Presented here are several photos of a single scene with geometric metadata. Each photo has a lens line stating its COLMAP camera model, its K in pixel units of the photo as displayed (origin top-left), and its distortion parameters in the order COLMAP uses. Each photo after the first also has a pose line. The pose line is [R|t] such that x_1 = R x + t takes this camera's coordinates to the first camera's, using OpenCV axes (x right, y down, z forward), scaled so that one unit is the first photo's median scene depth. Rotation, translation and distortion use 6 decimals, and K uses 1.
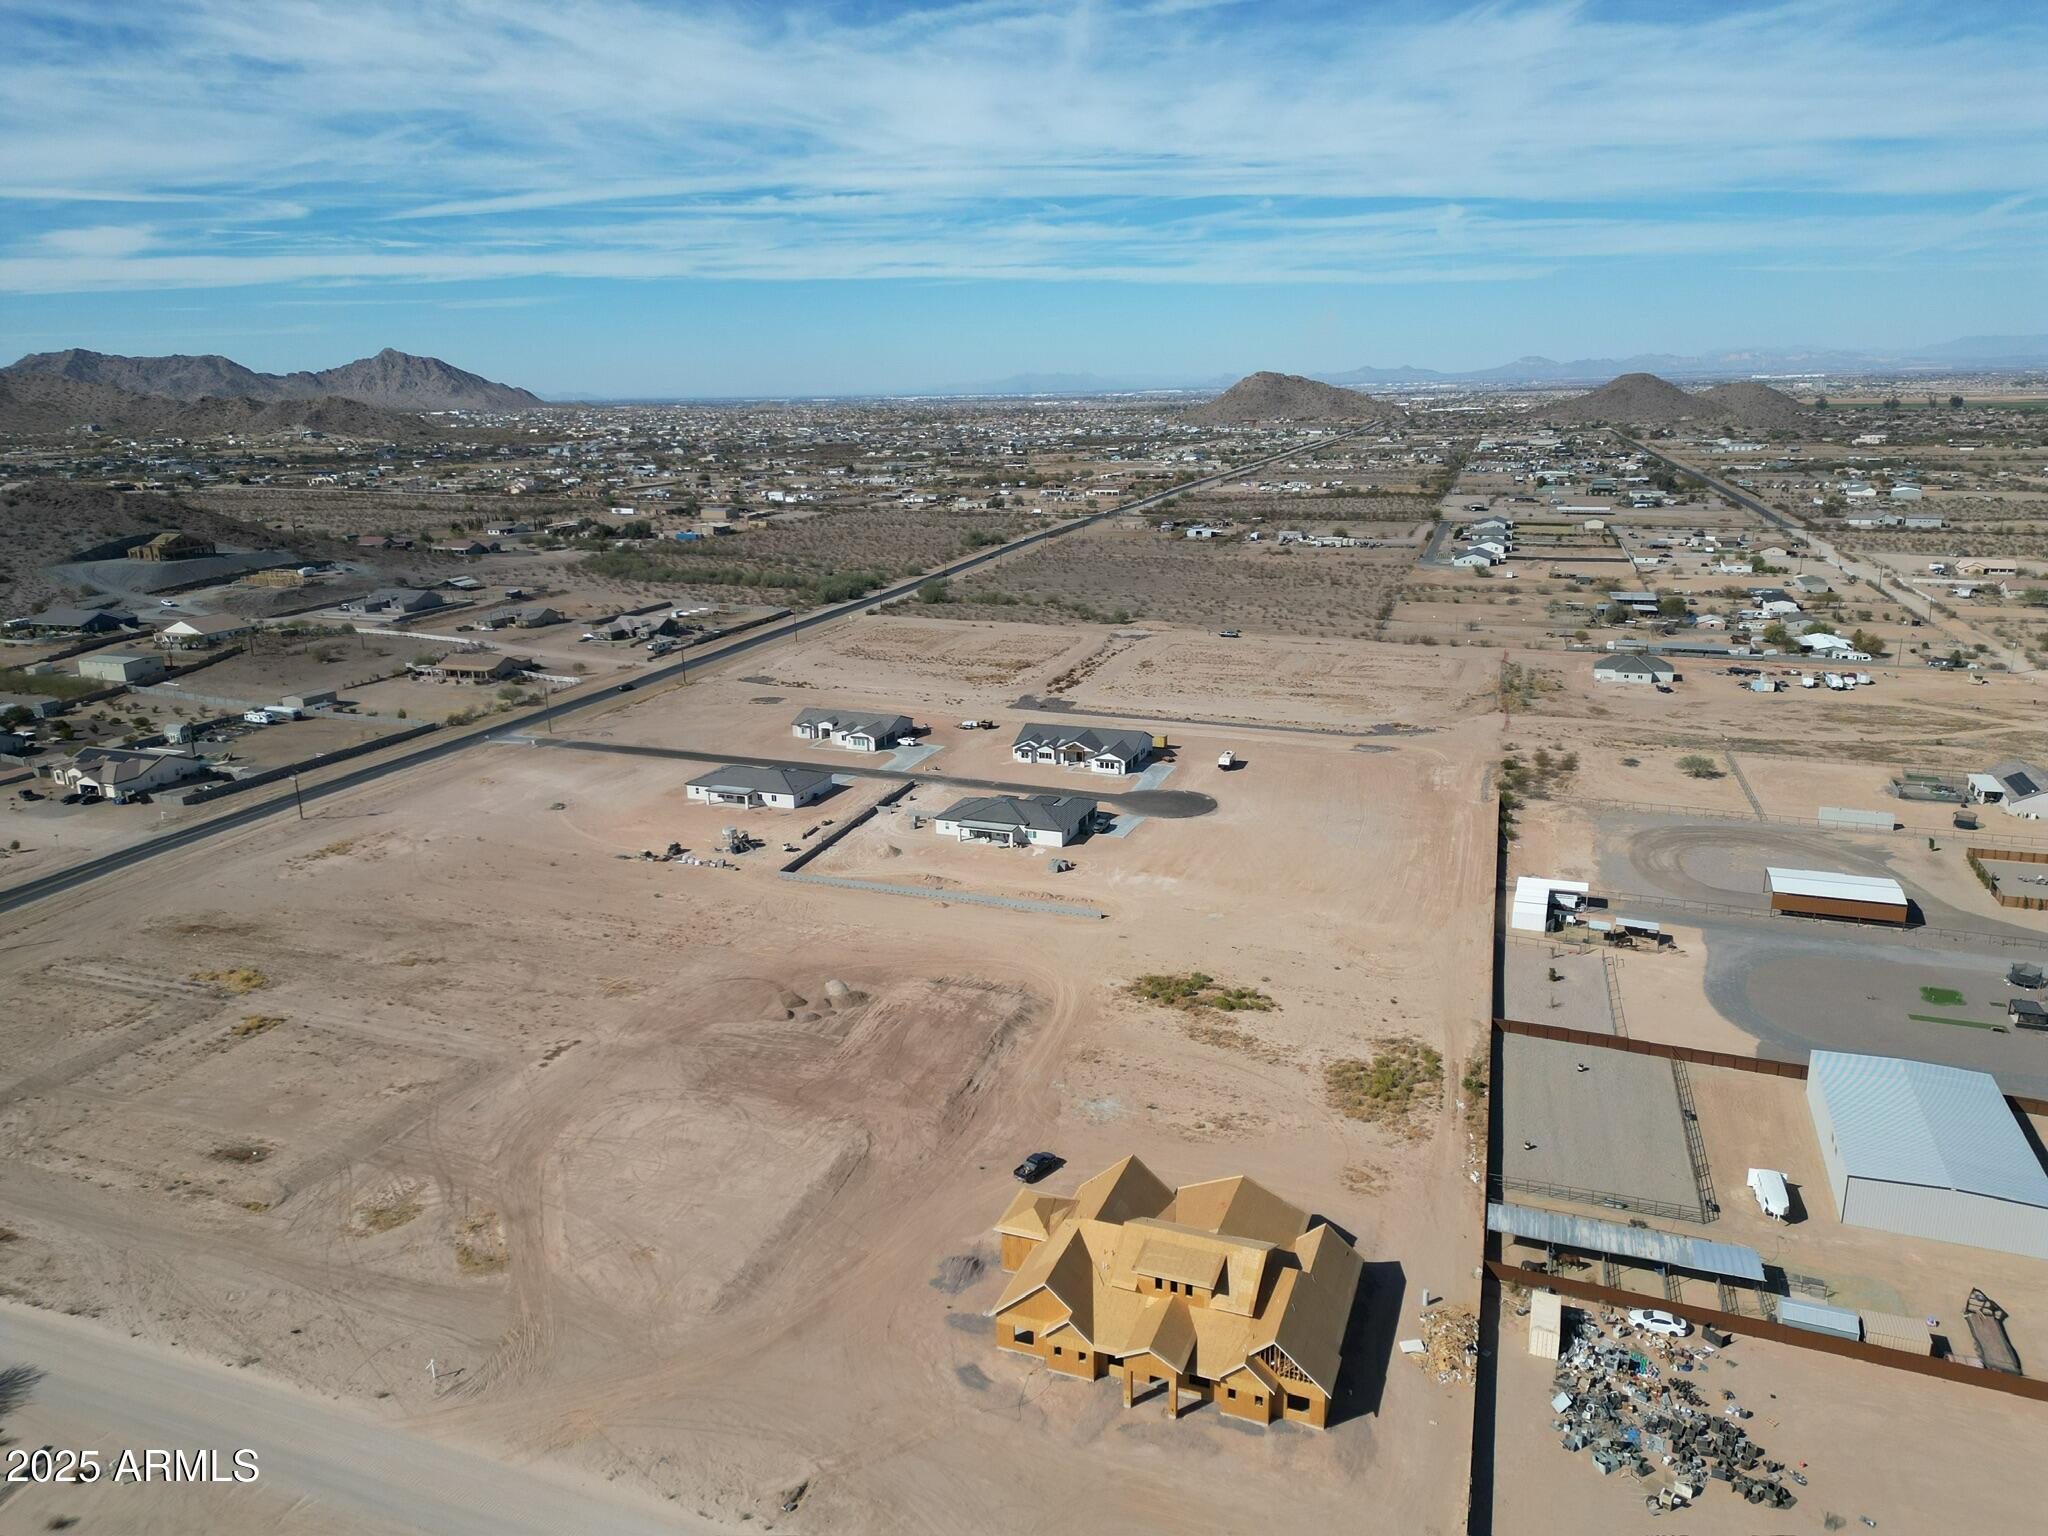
lens RADIAL K [[1421.8, 0, 1024.0], [0, 1421.8, 768.0], [0, 0, 1]] dist [0.173627, -0.387514]
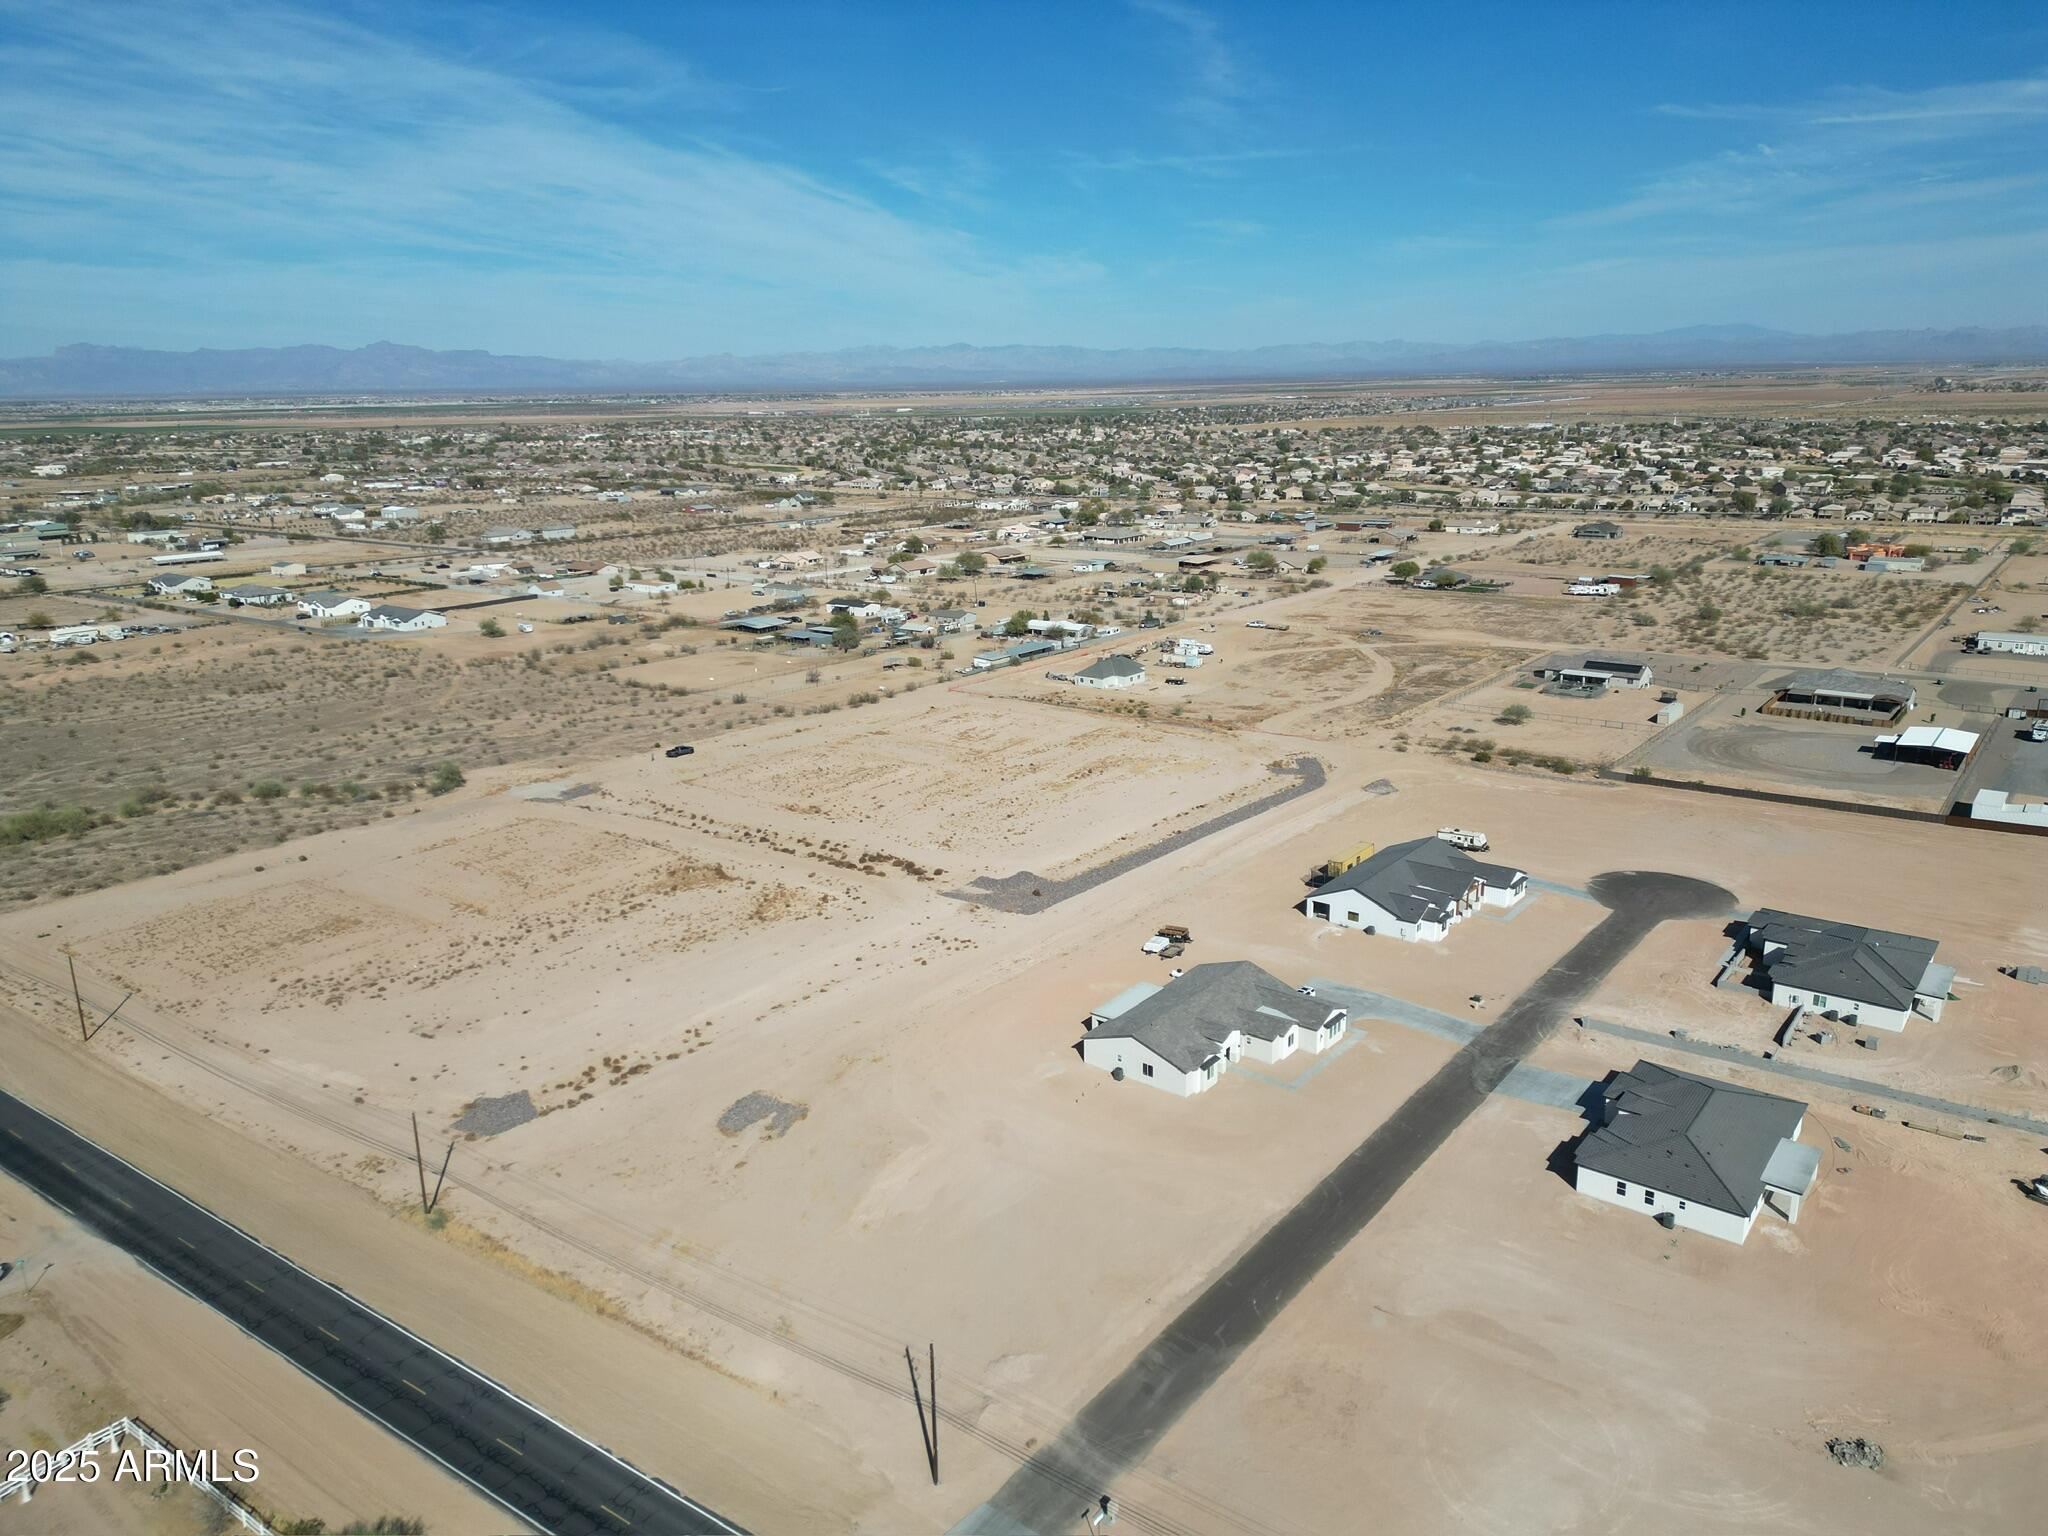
lens RADIAL K [[1414.0, 0, 1023.7], [0, 1414.0, 781.9], [0, 0, 1]] dist [0.103604, -0.122555]
pose [[0.286220, -0.249202, 0.925190, -0.307740], [0.260201, 0.949516, 0.175257, -0.113556], [-0.922157, 0.190573, 0.336613, 0.475523]]
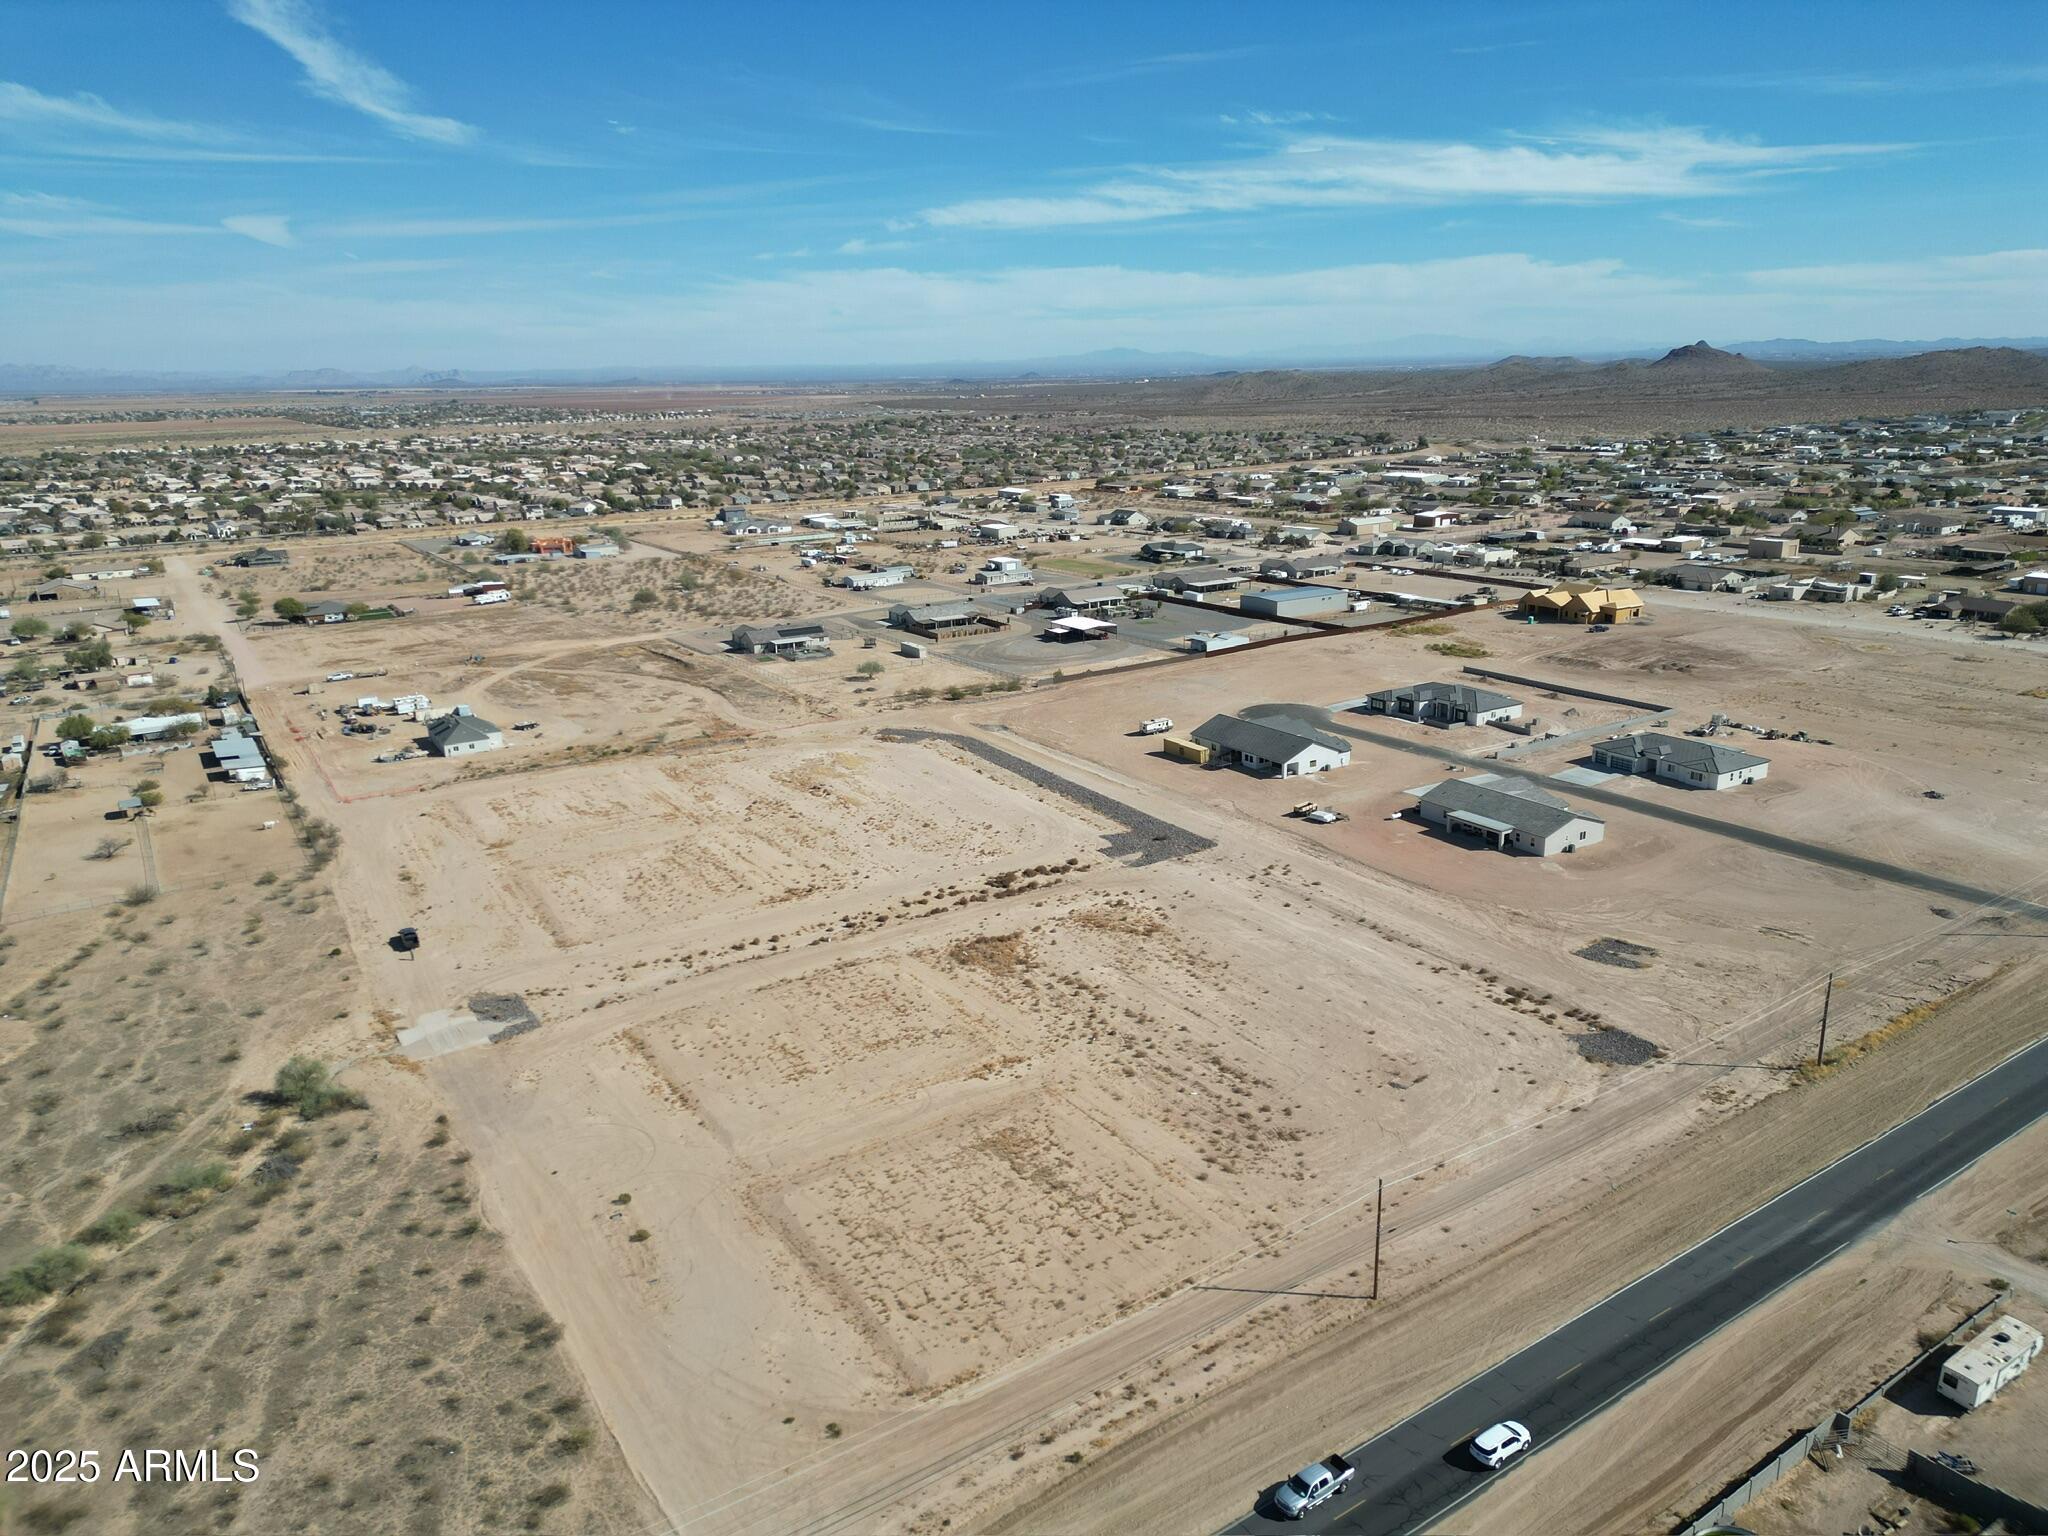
lens RADIAL K [[1414.0, 0, 1023.7], [0, 1414.0, 781.9], [0, 0, 1]] dist [0.103604, -0.122555]
pose [[-0.795476, -0.134091, 0.590963, -0.182426], [0.192488, 0.868792, 0.456232, -0.216720], [-0.574601, 0.476675, -0.665293, 0.857824]]
